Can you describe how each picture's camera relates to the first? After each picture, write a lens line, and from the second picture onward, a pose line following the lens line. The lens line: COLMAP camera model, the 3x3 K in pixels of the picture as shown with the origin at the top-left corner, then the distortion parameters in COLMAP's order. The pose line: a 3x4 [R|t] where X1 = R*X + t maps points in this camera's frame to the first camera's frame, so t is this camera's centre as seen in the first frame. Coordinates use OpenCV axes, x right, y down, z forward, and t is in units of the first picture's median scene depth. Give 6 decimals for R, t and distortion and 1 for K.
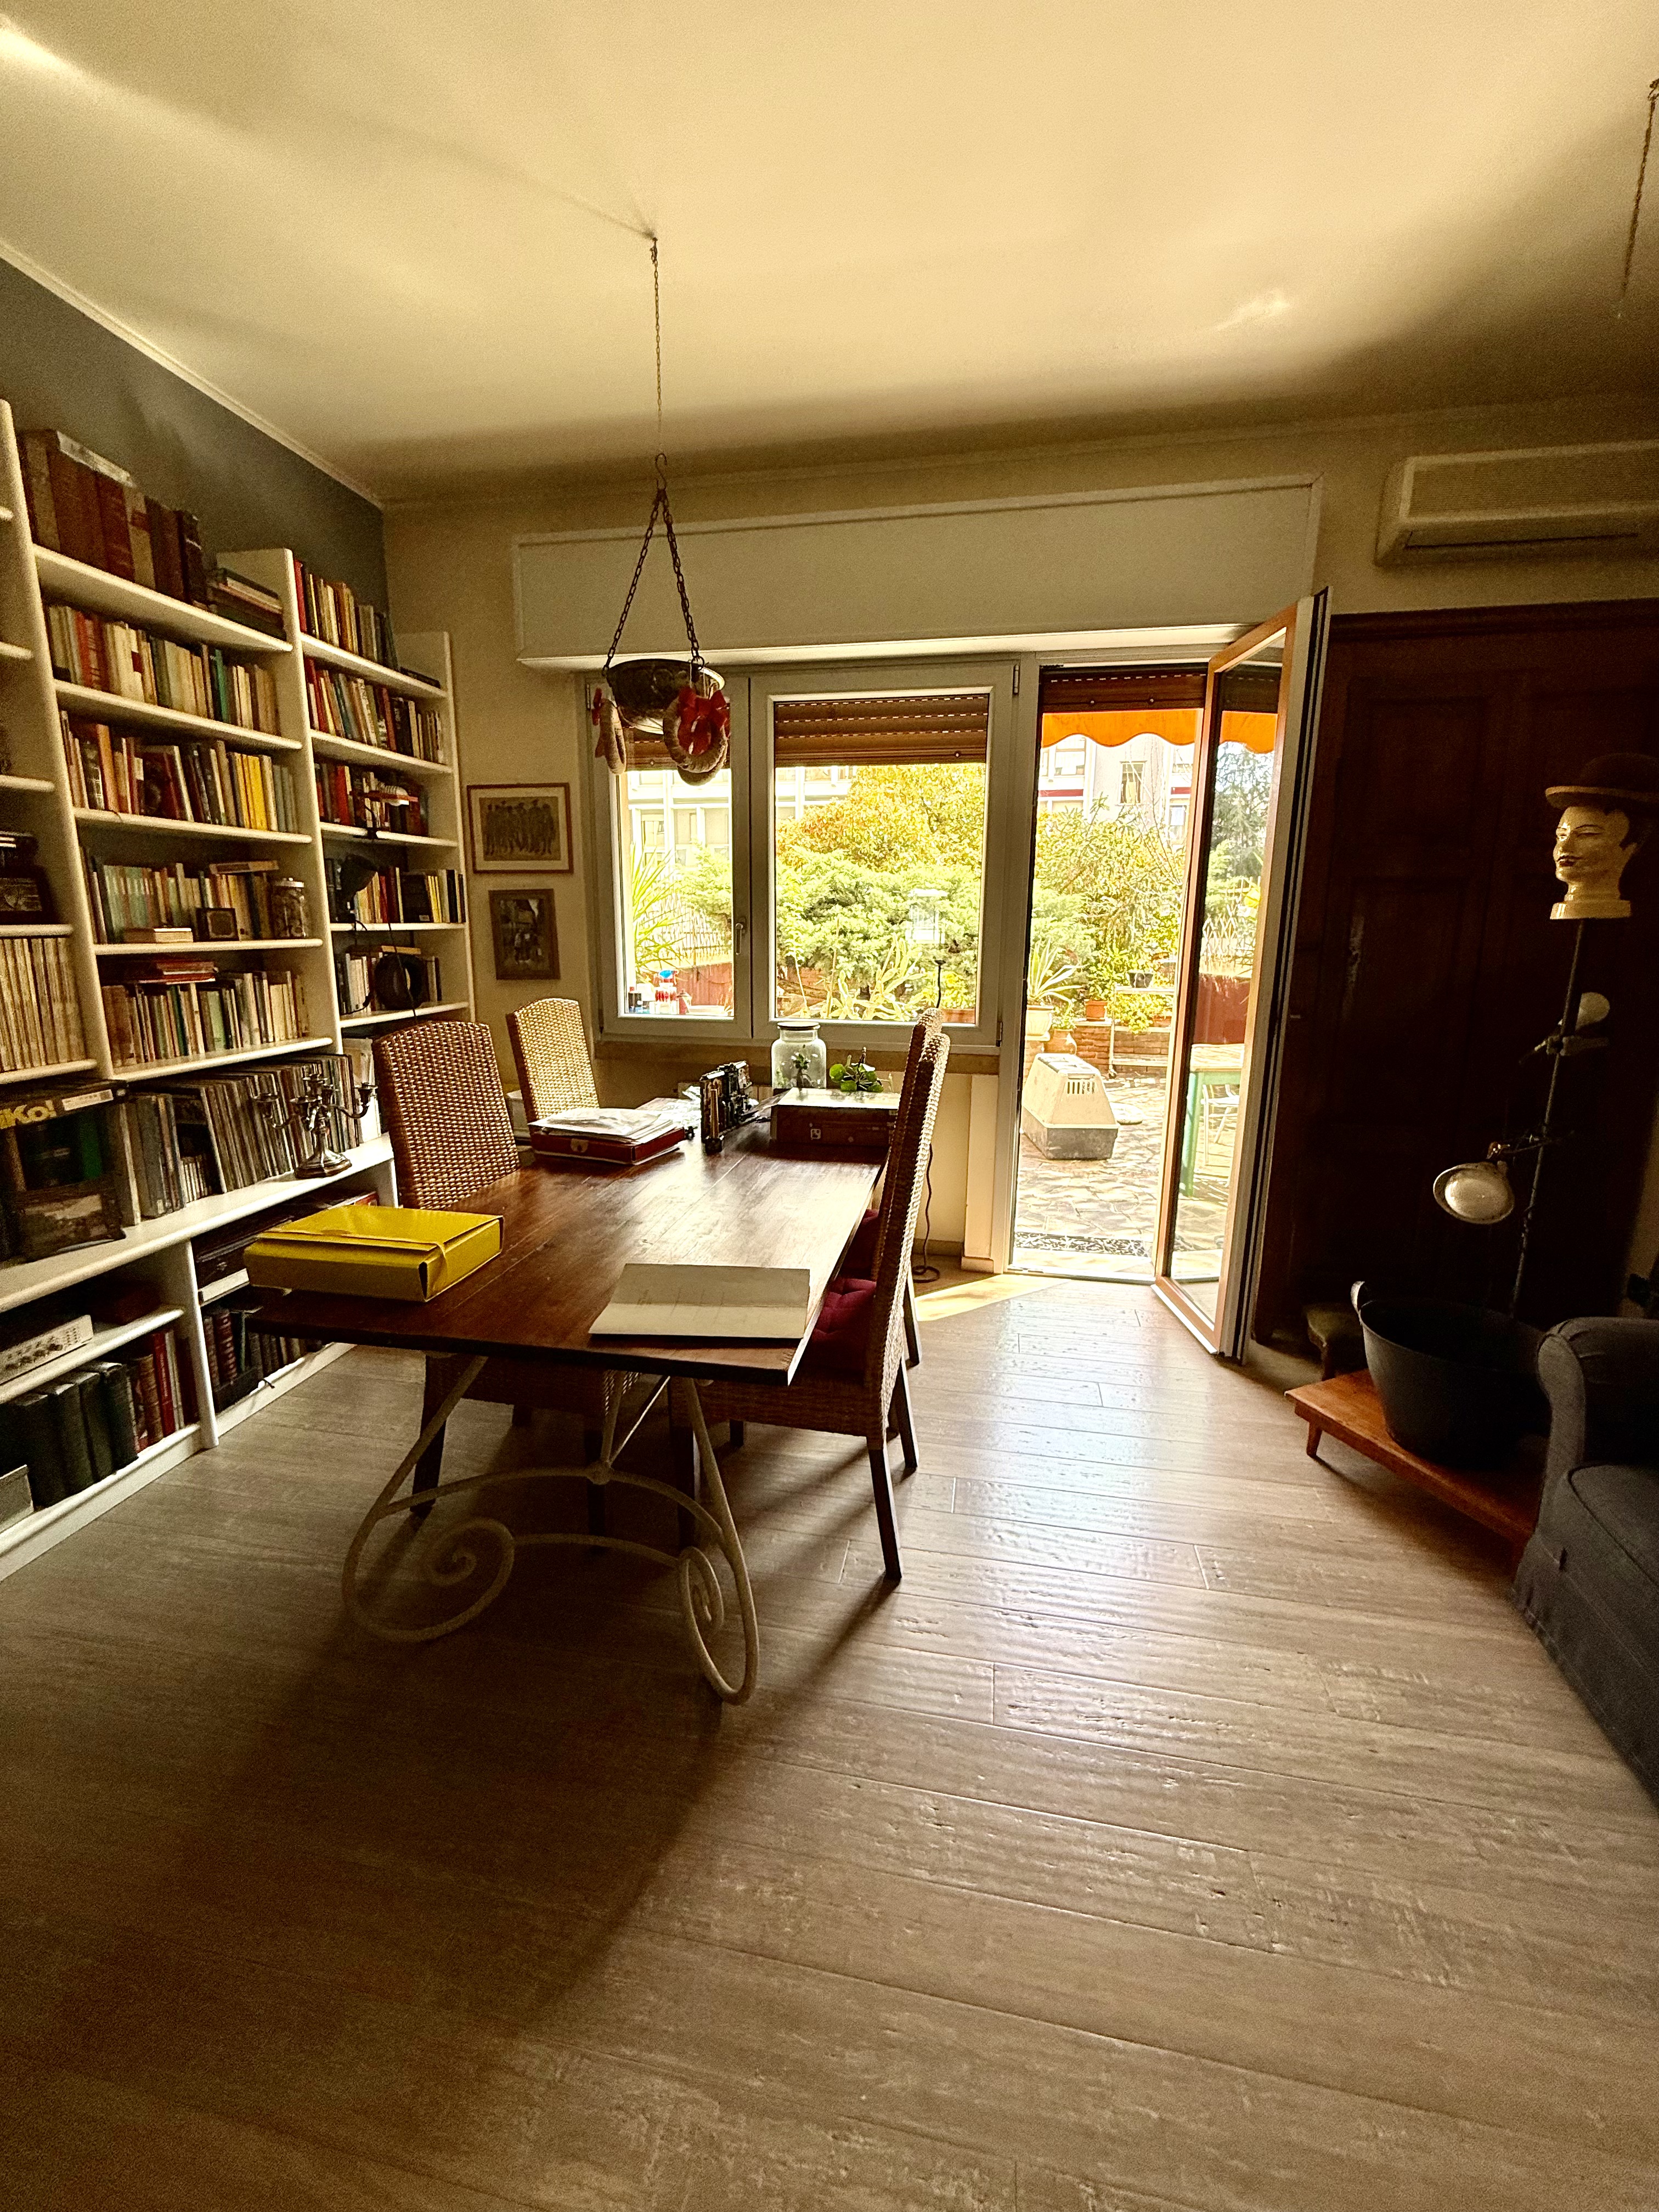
lens RADIAL K [[883.2, 0, 827.6], [0, 883.2, 1098.8], [0, 0, 1]] dist [0.000035, -0.000148]
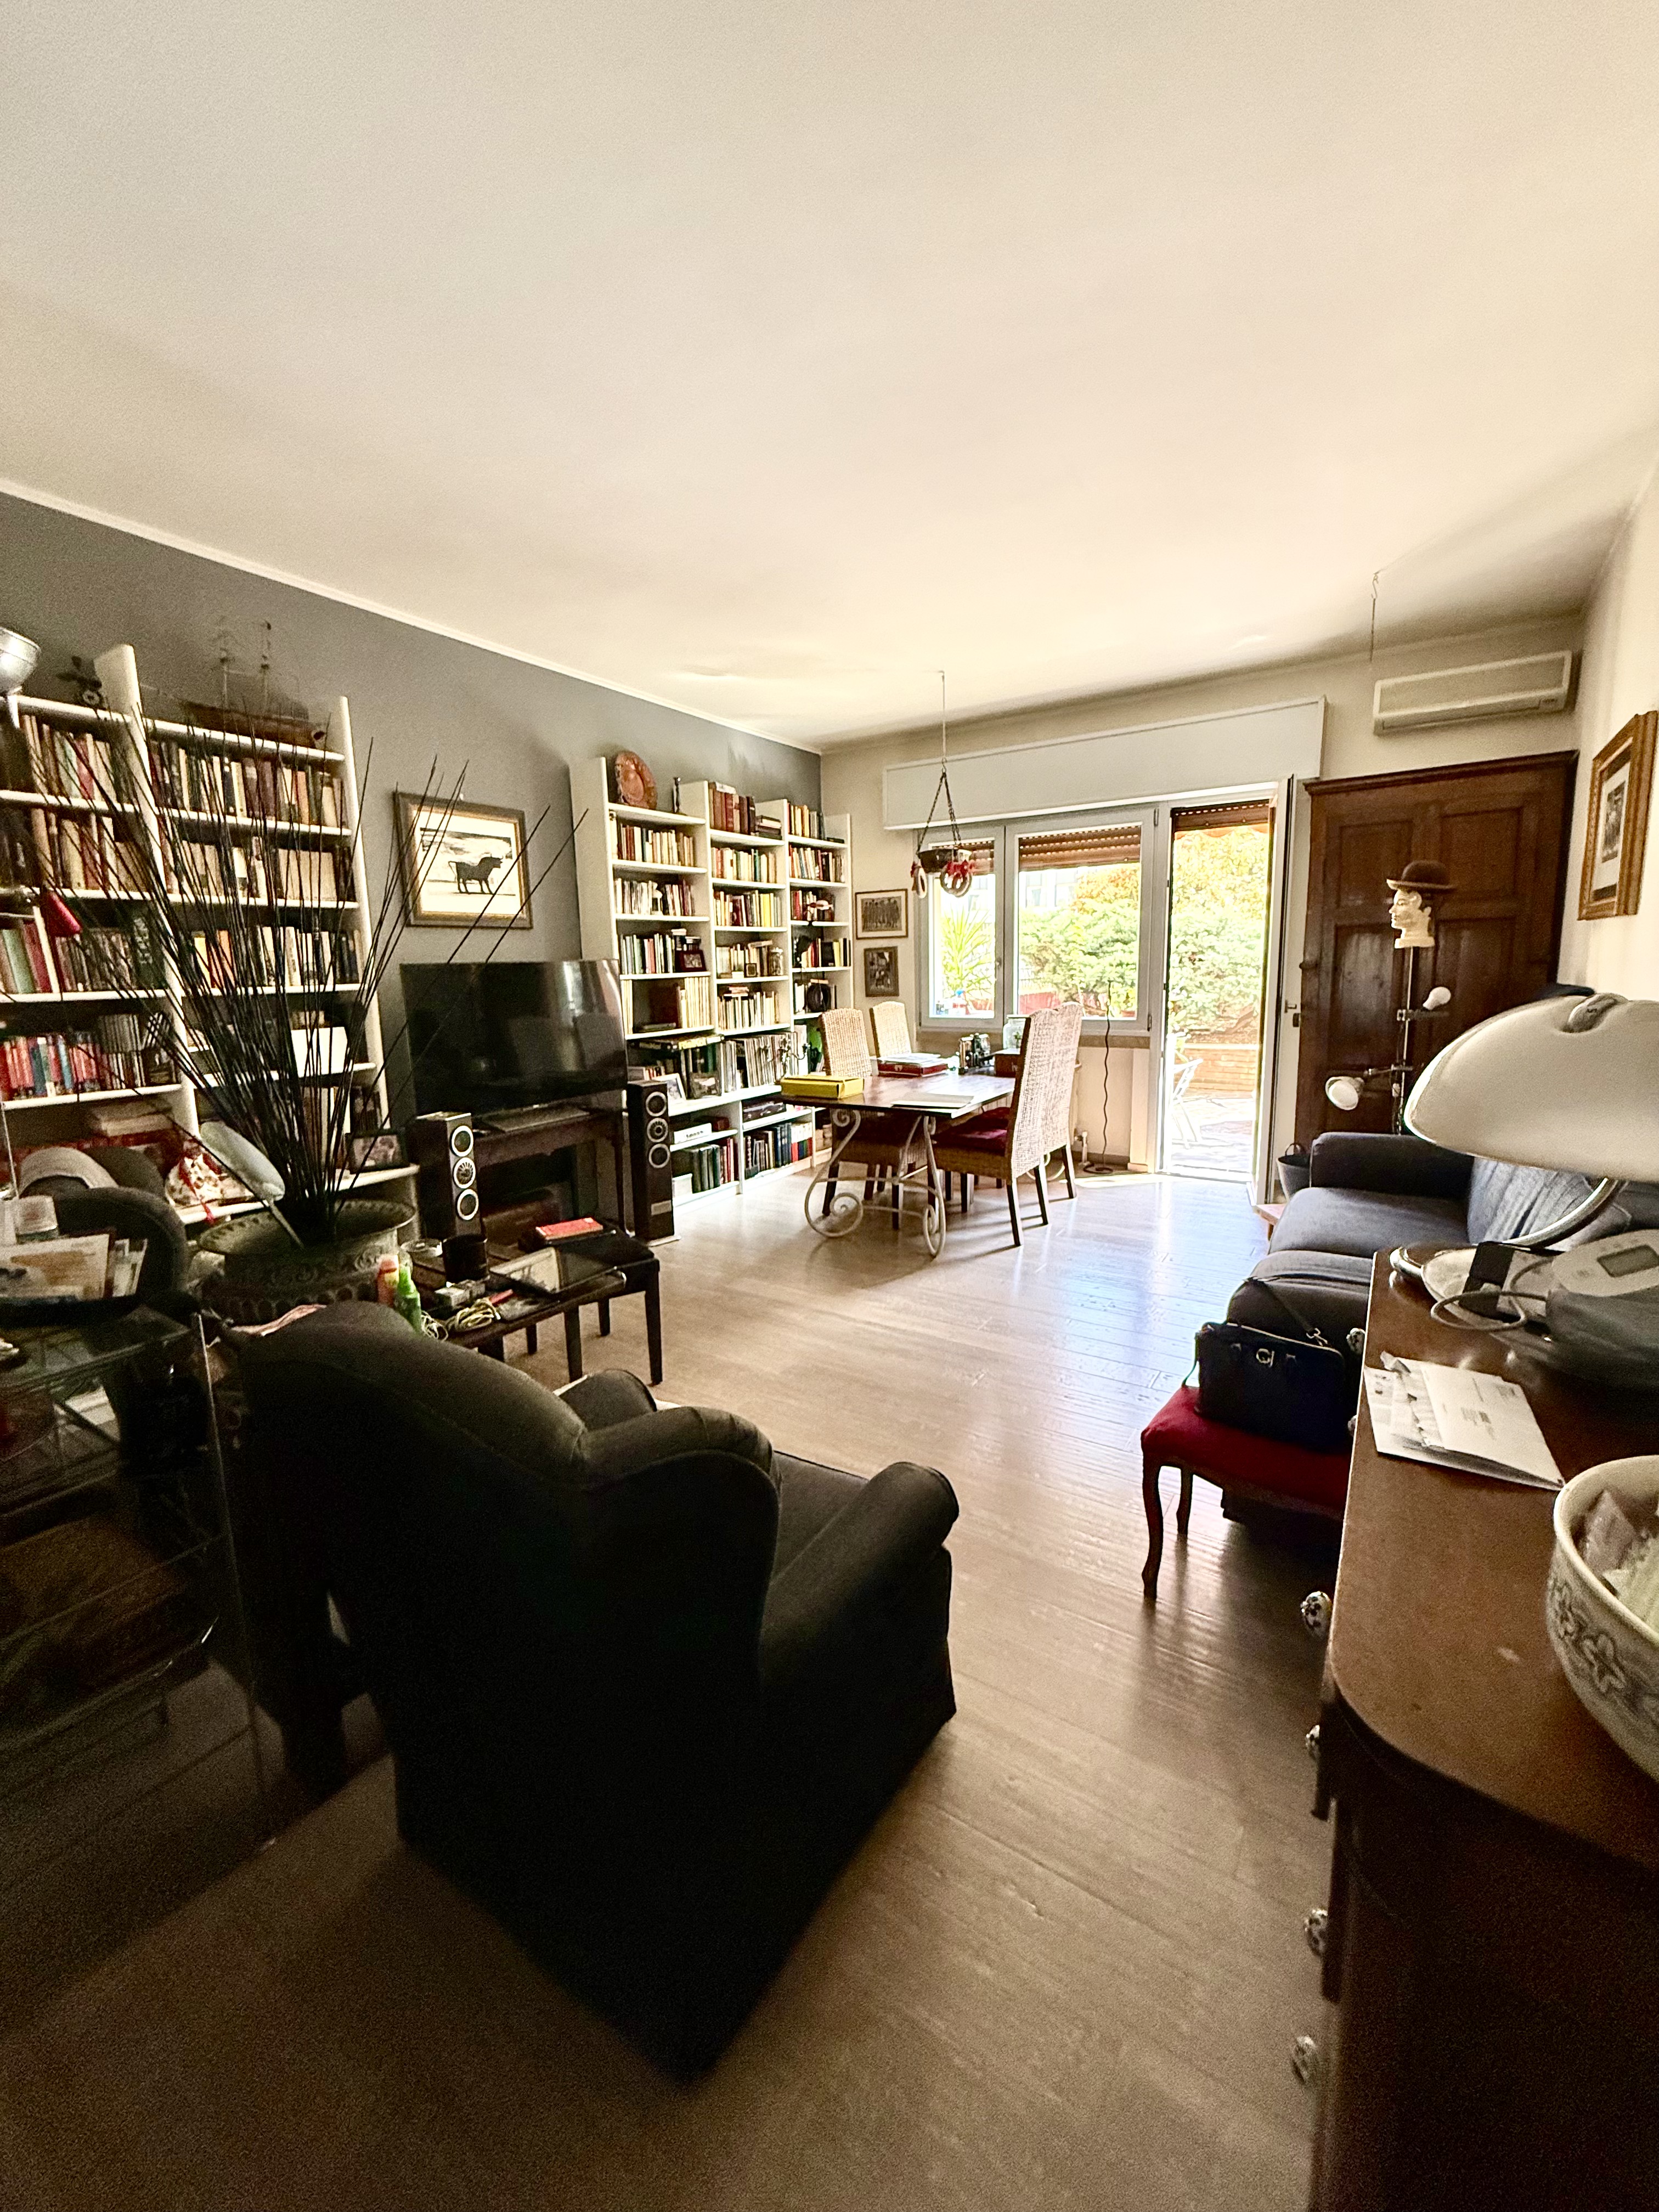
lens RADIAL K [[883.2, 0, 827.6], [0, 883.2, 1098.8], [0, 0, 1]] dist [0.000035, -0.000148]
pose [[0.922435, 0.028919, -0.385069, 0.312047], [-0.044595, 0.998498, -0.031839, 0.163646], [0.383570, 0.046541, 0.922339, -0.837887]]
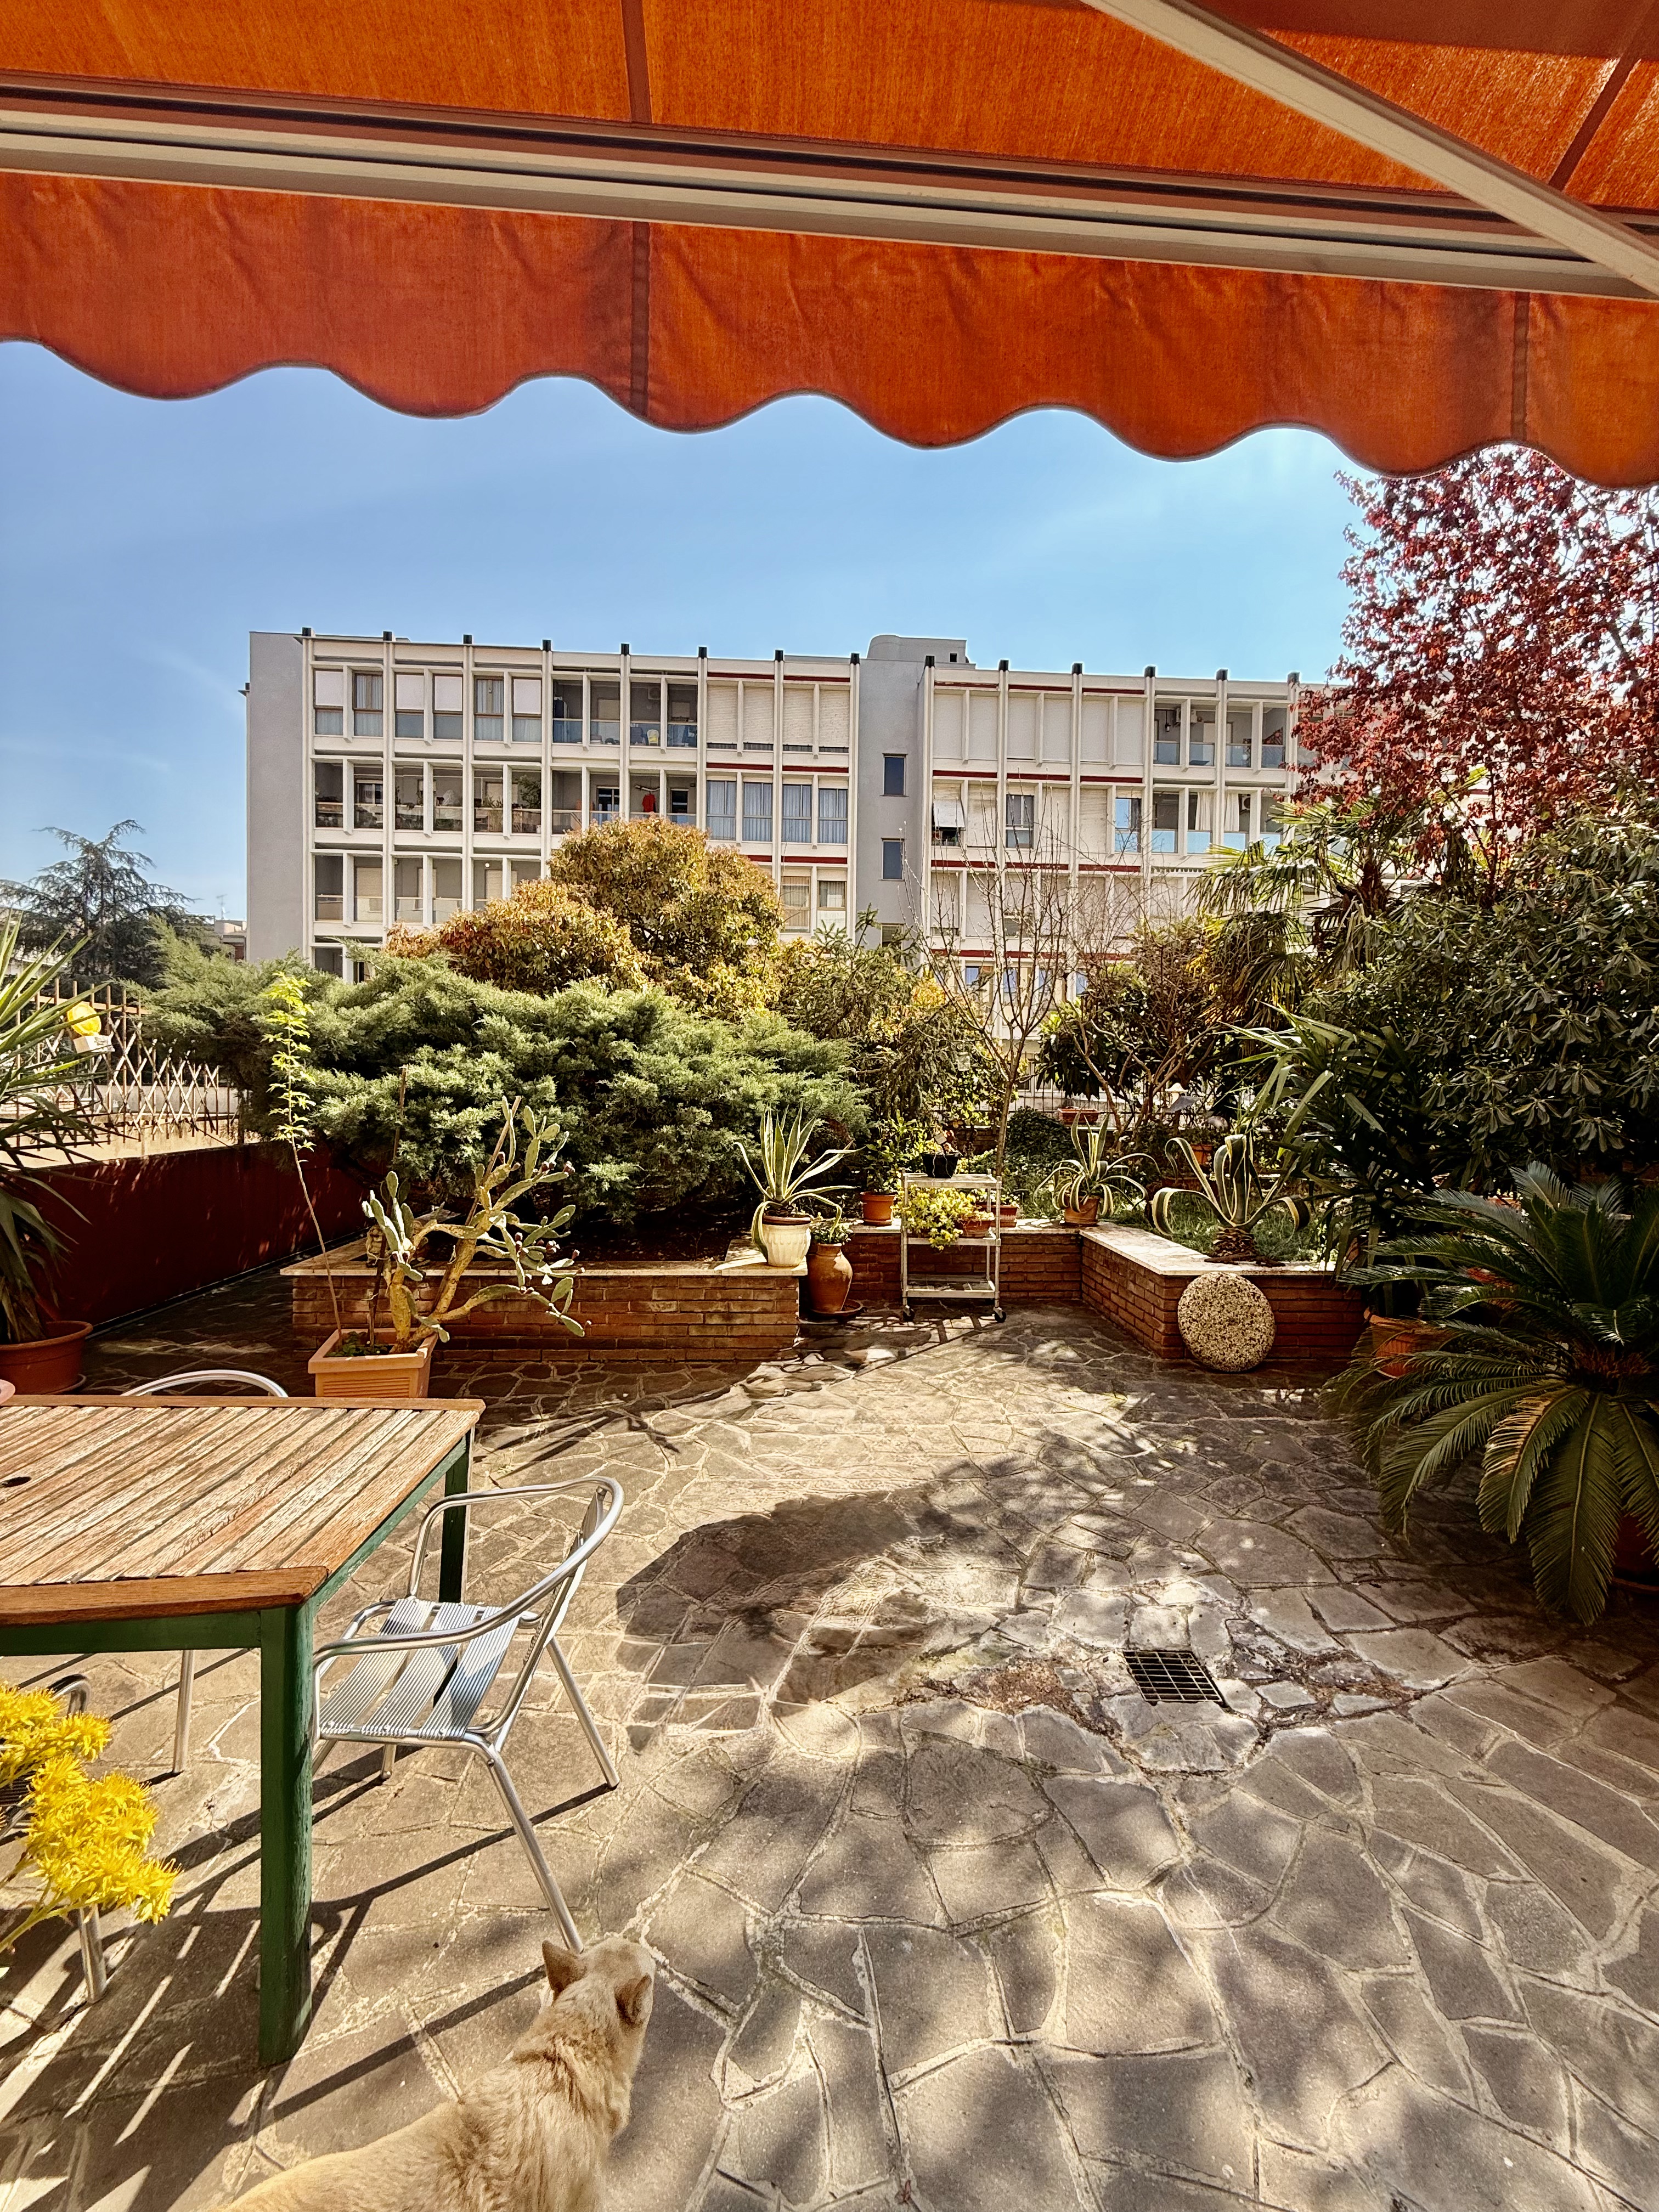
lens RADIAL K [[883.2, 0, 827.6], [0, 883.2, 1098.8], [0, 0, 1]] dist [0.000035, -0.000148]
pose [[0.969020, 0.002041, 0.246973, 0.308828], [0.040762, 0.984932, -0.168071, -0.215382], [-0.243594, 0.172931, 0.954336, 1.081882]]
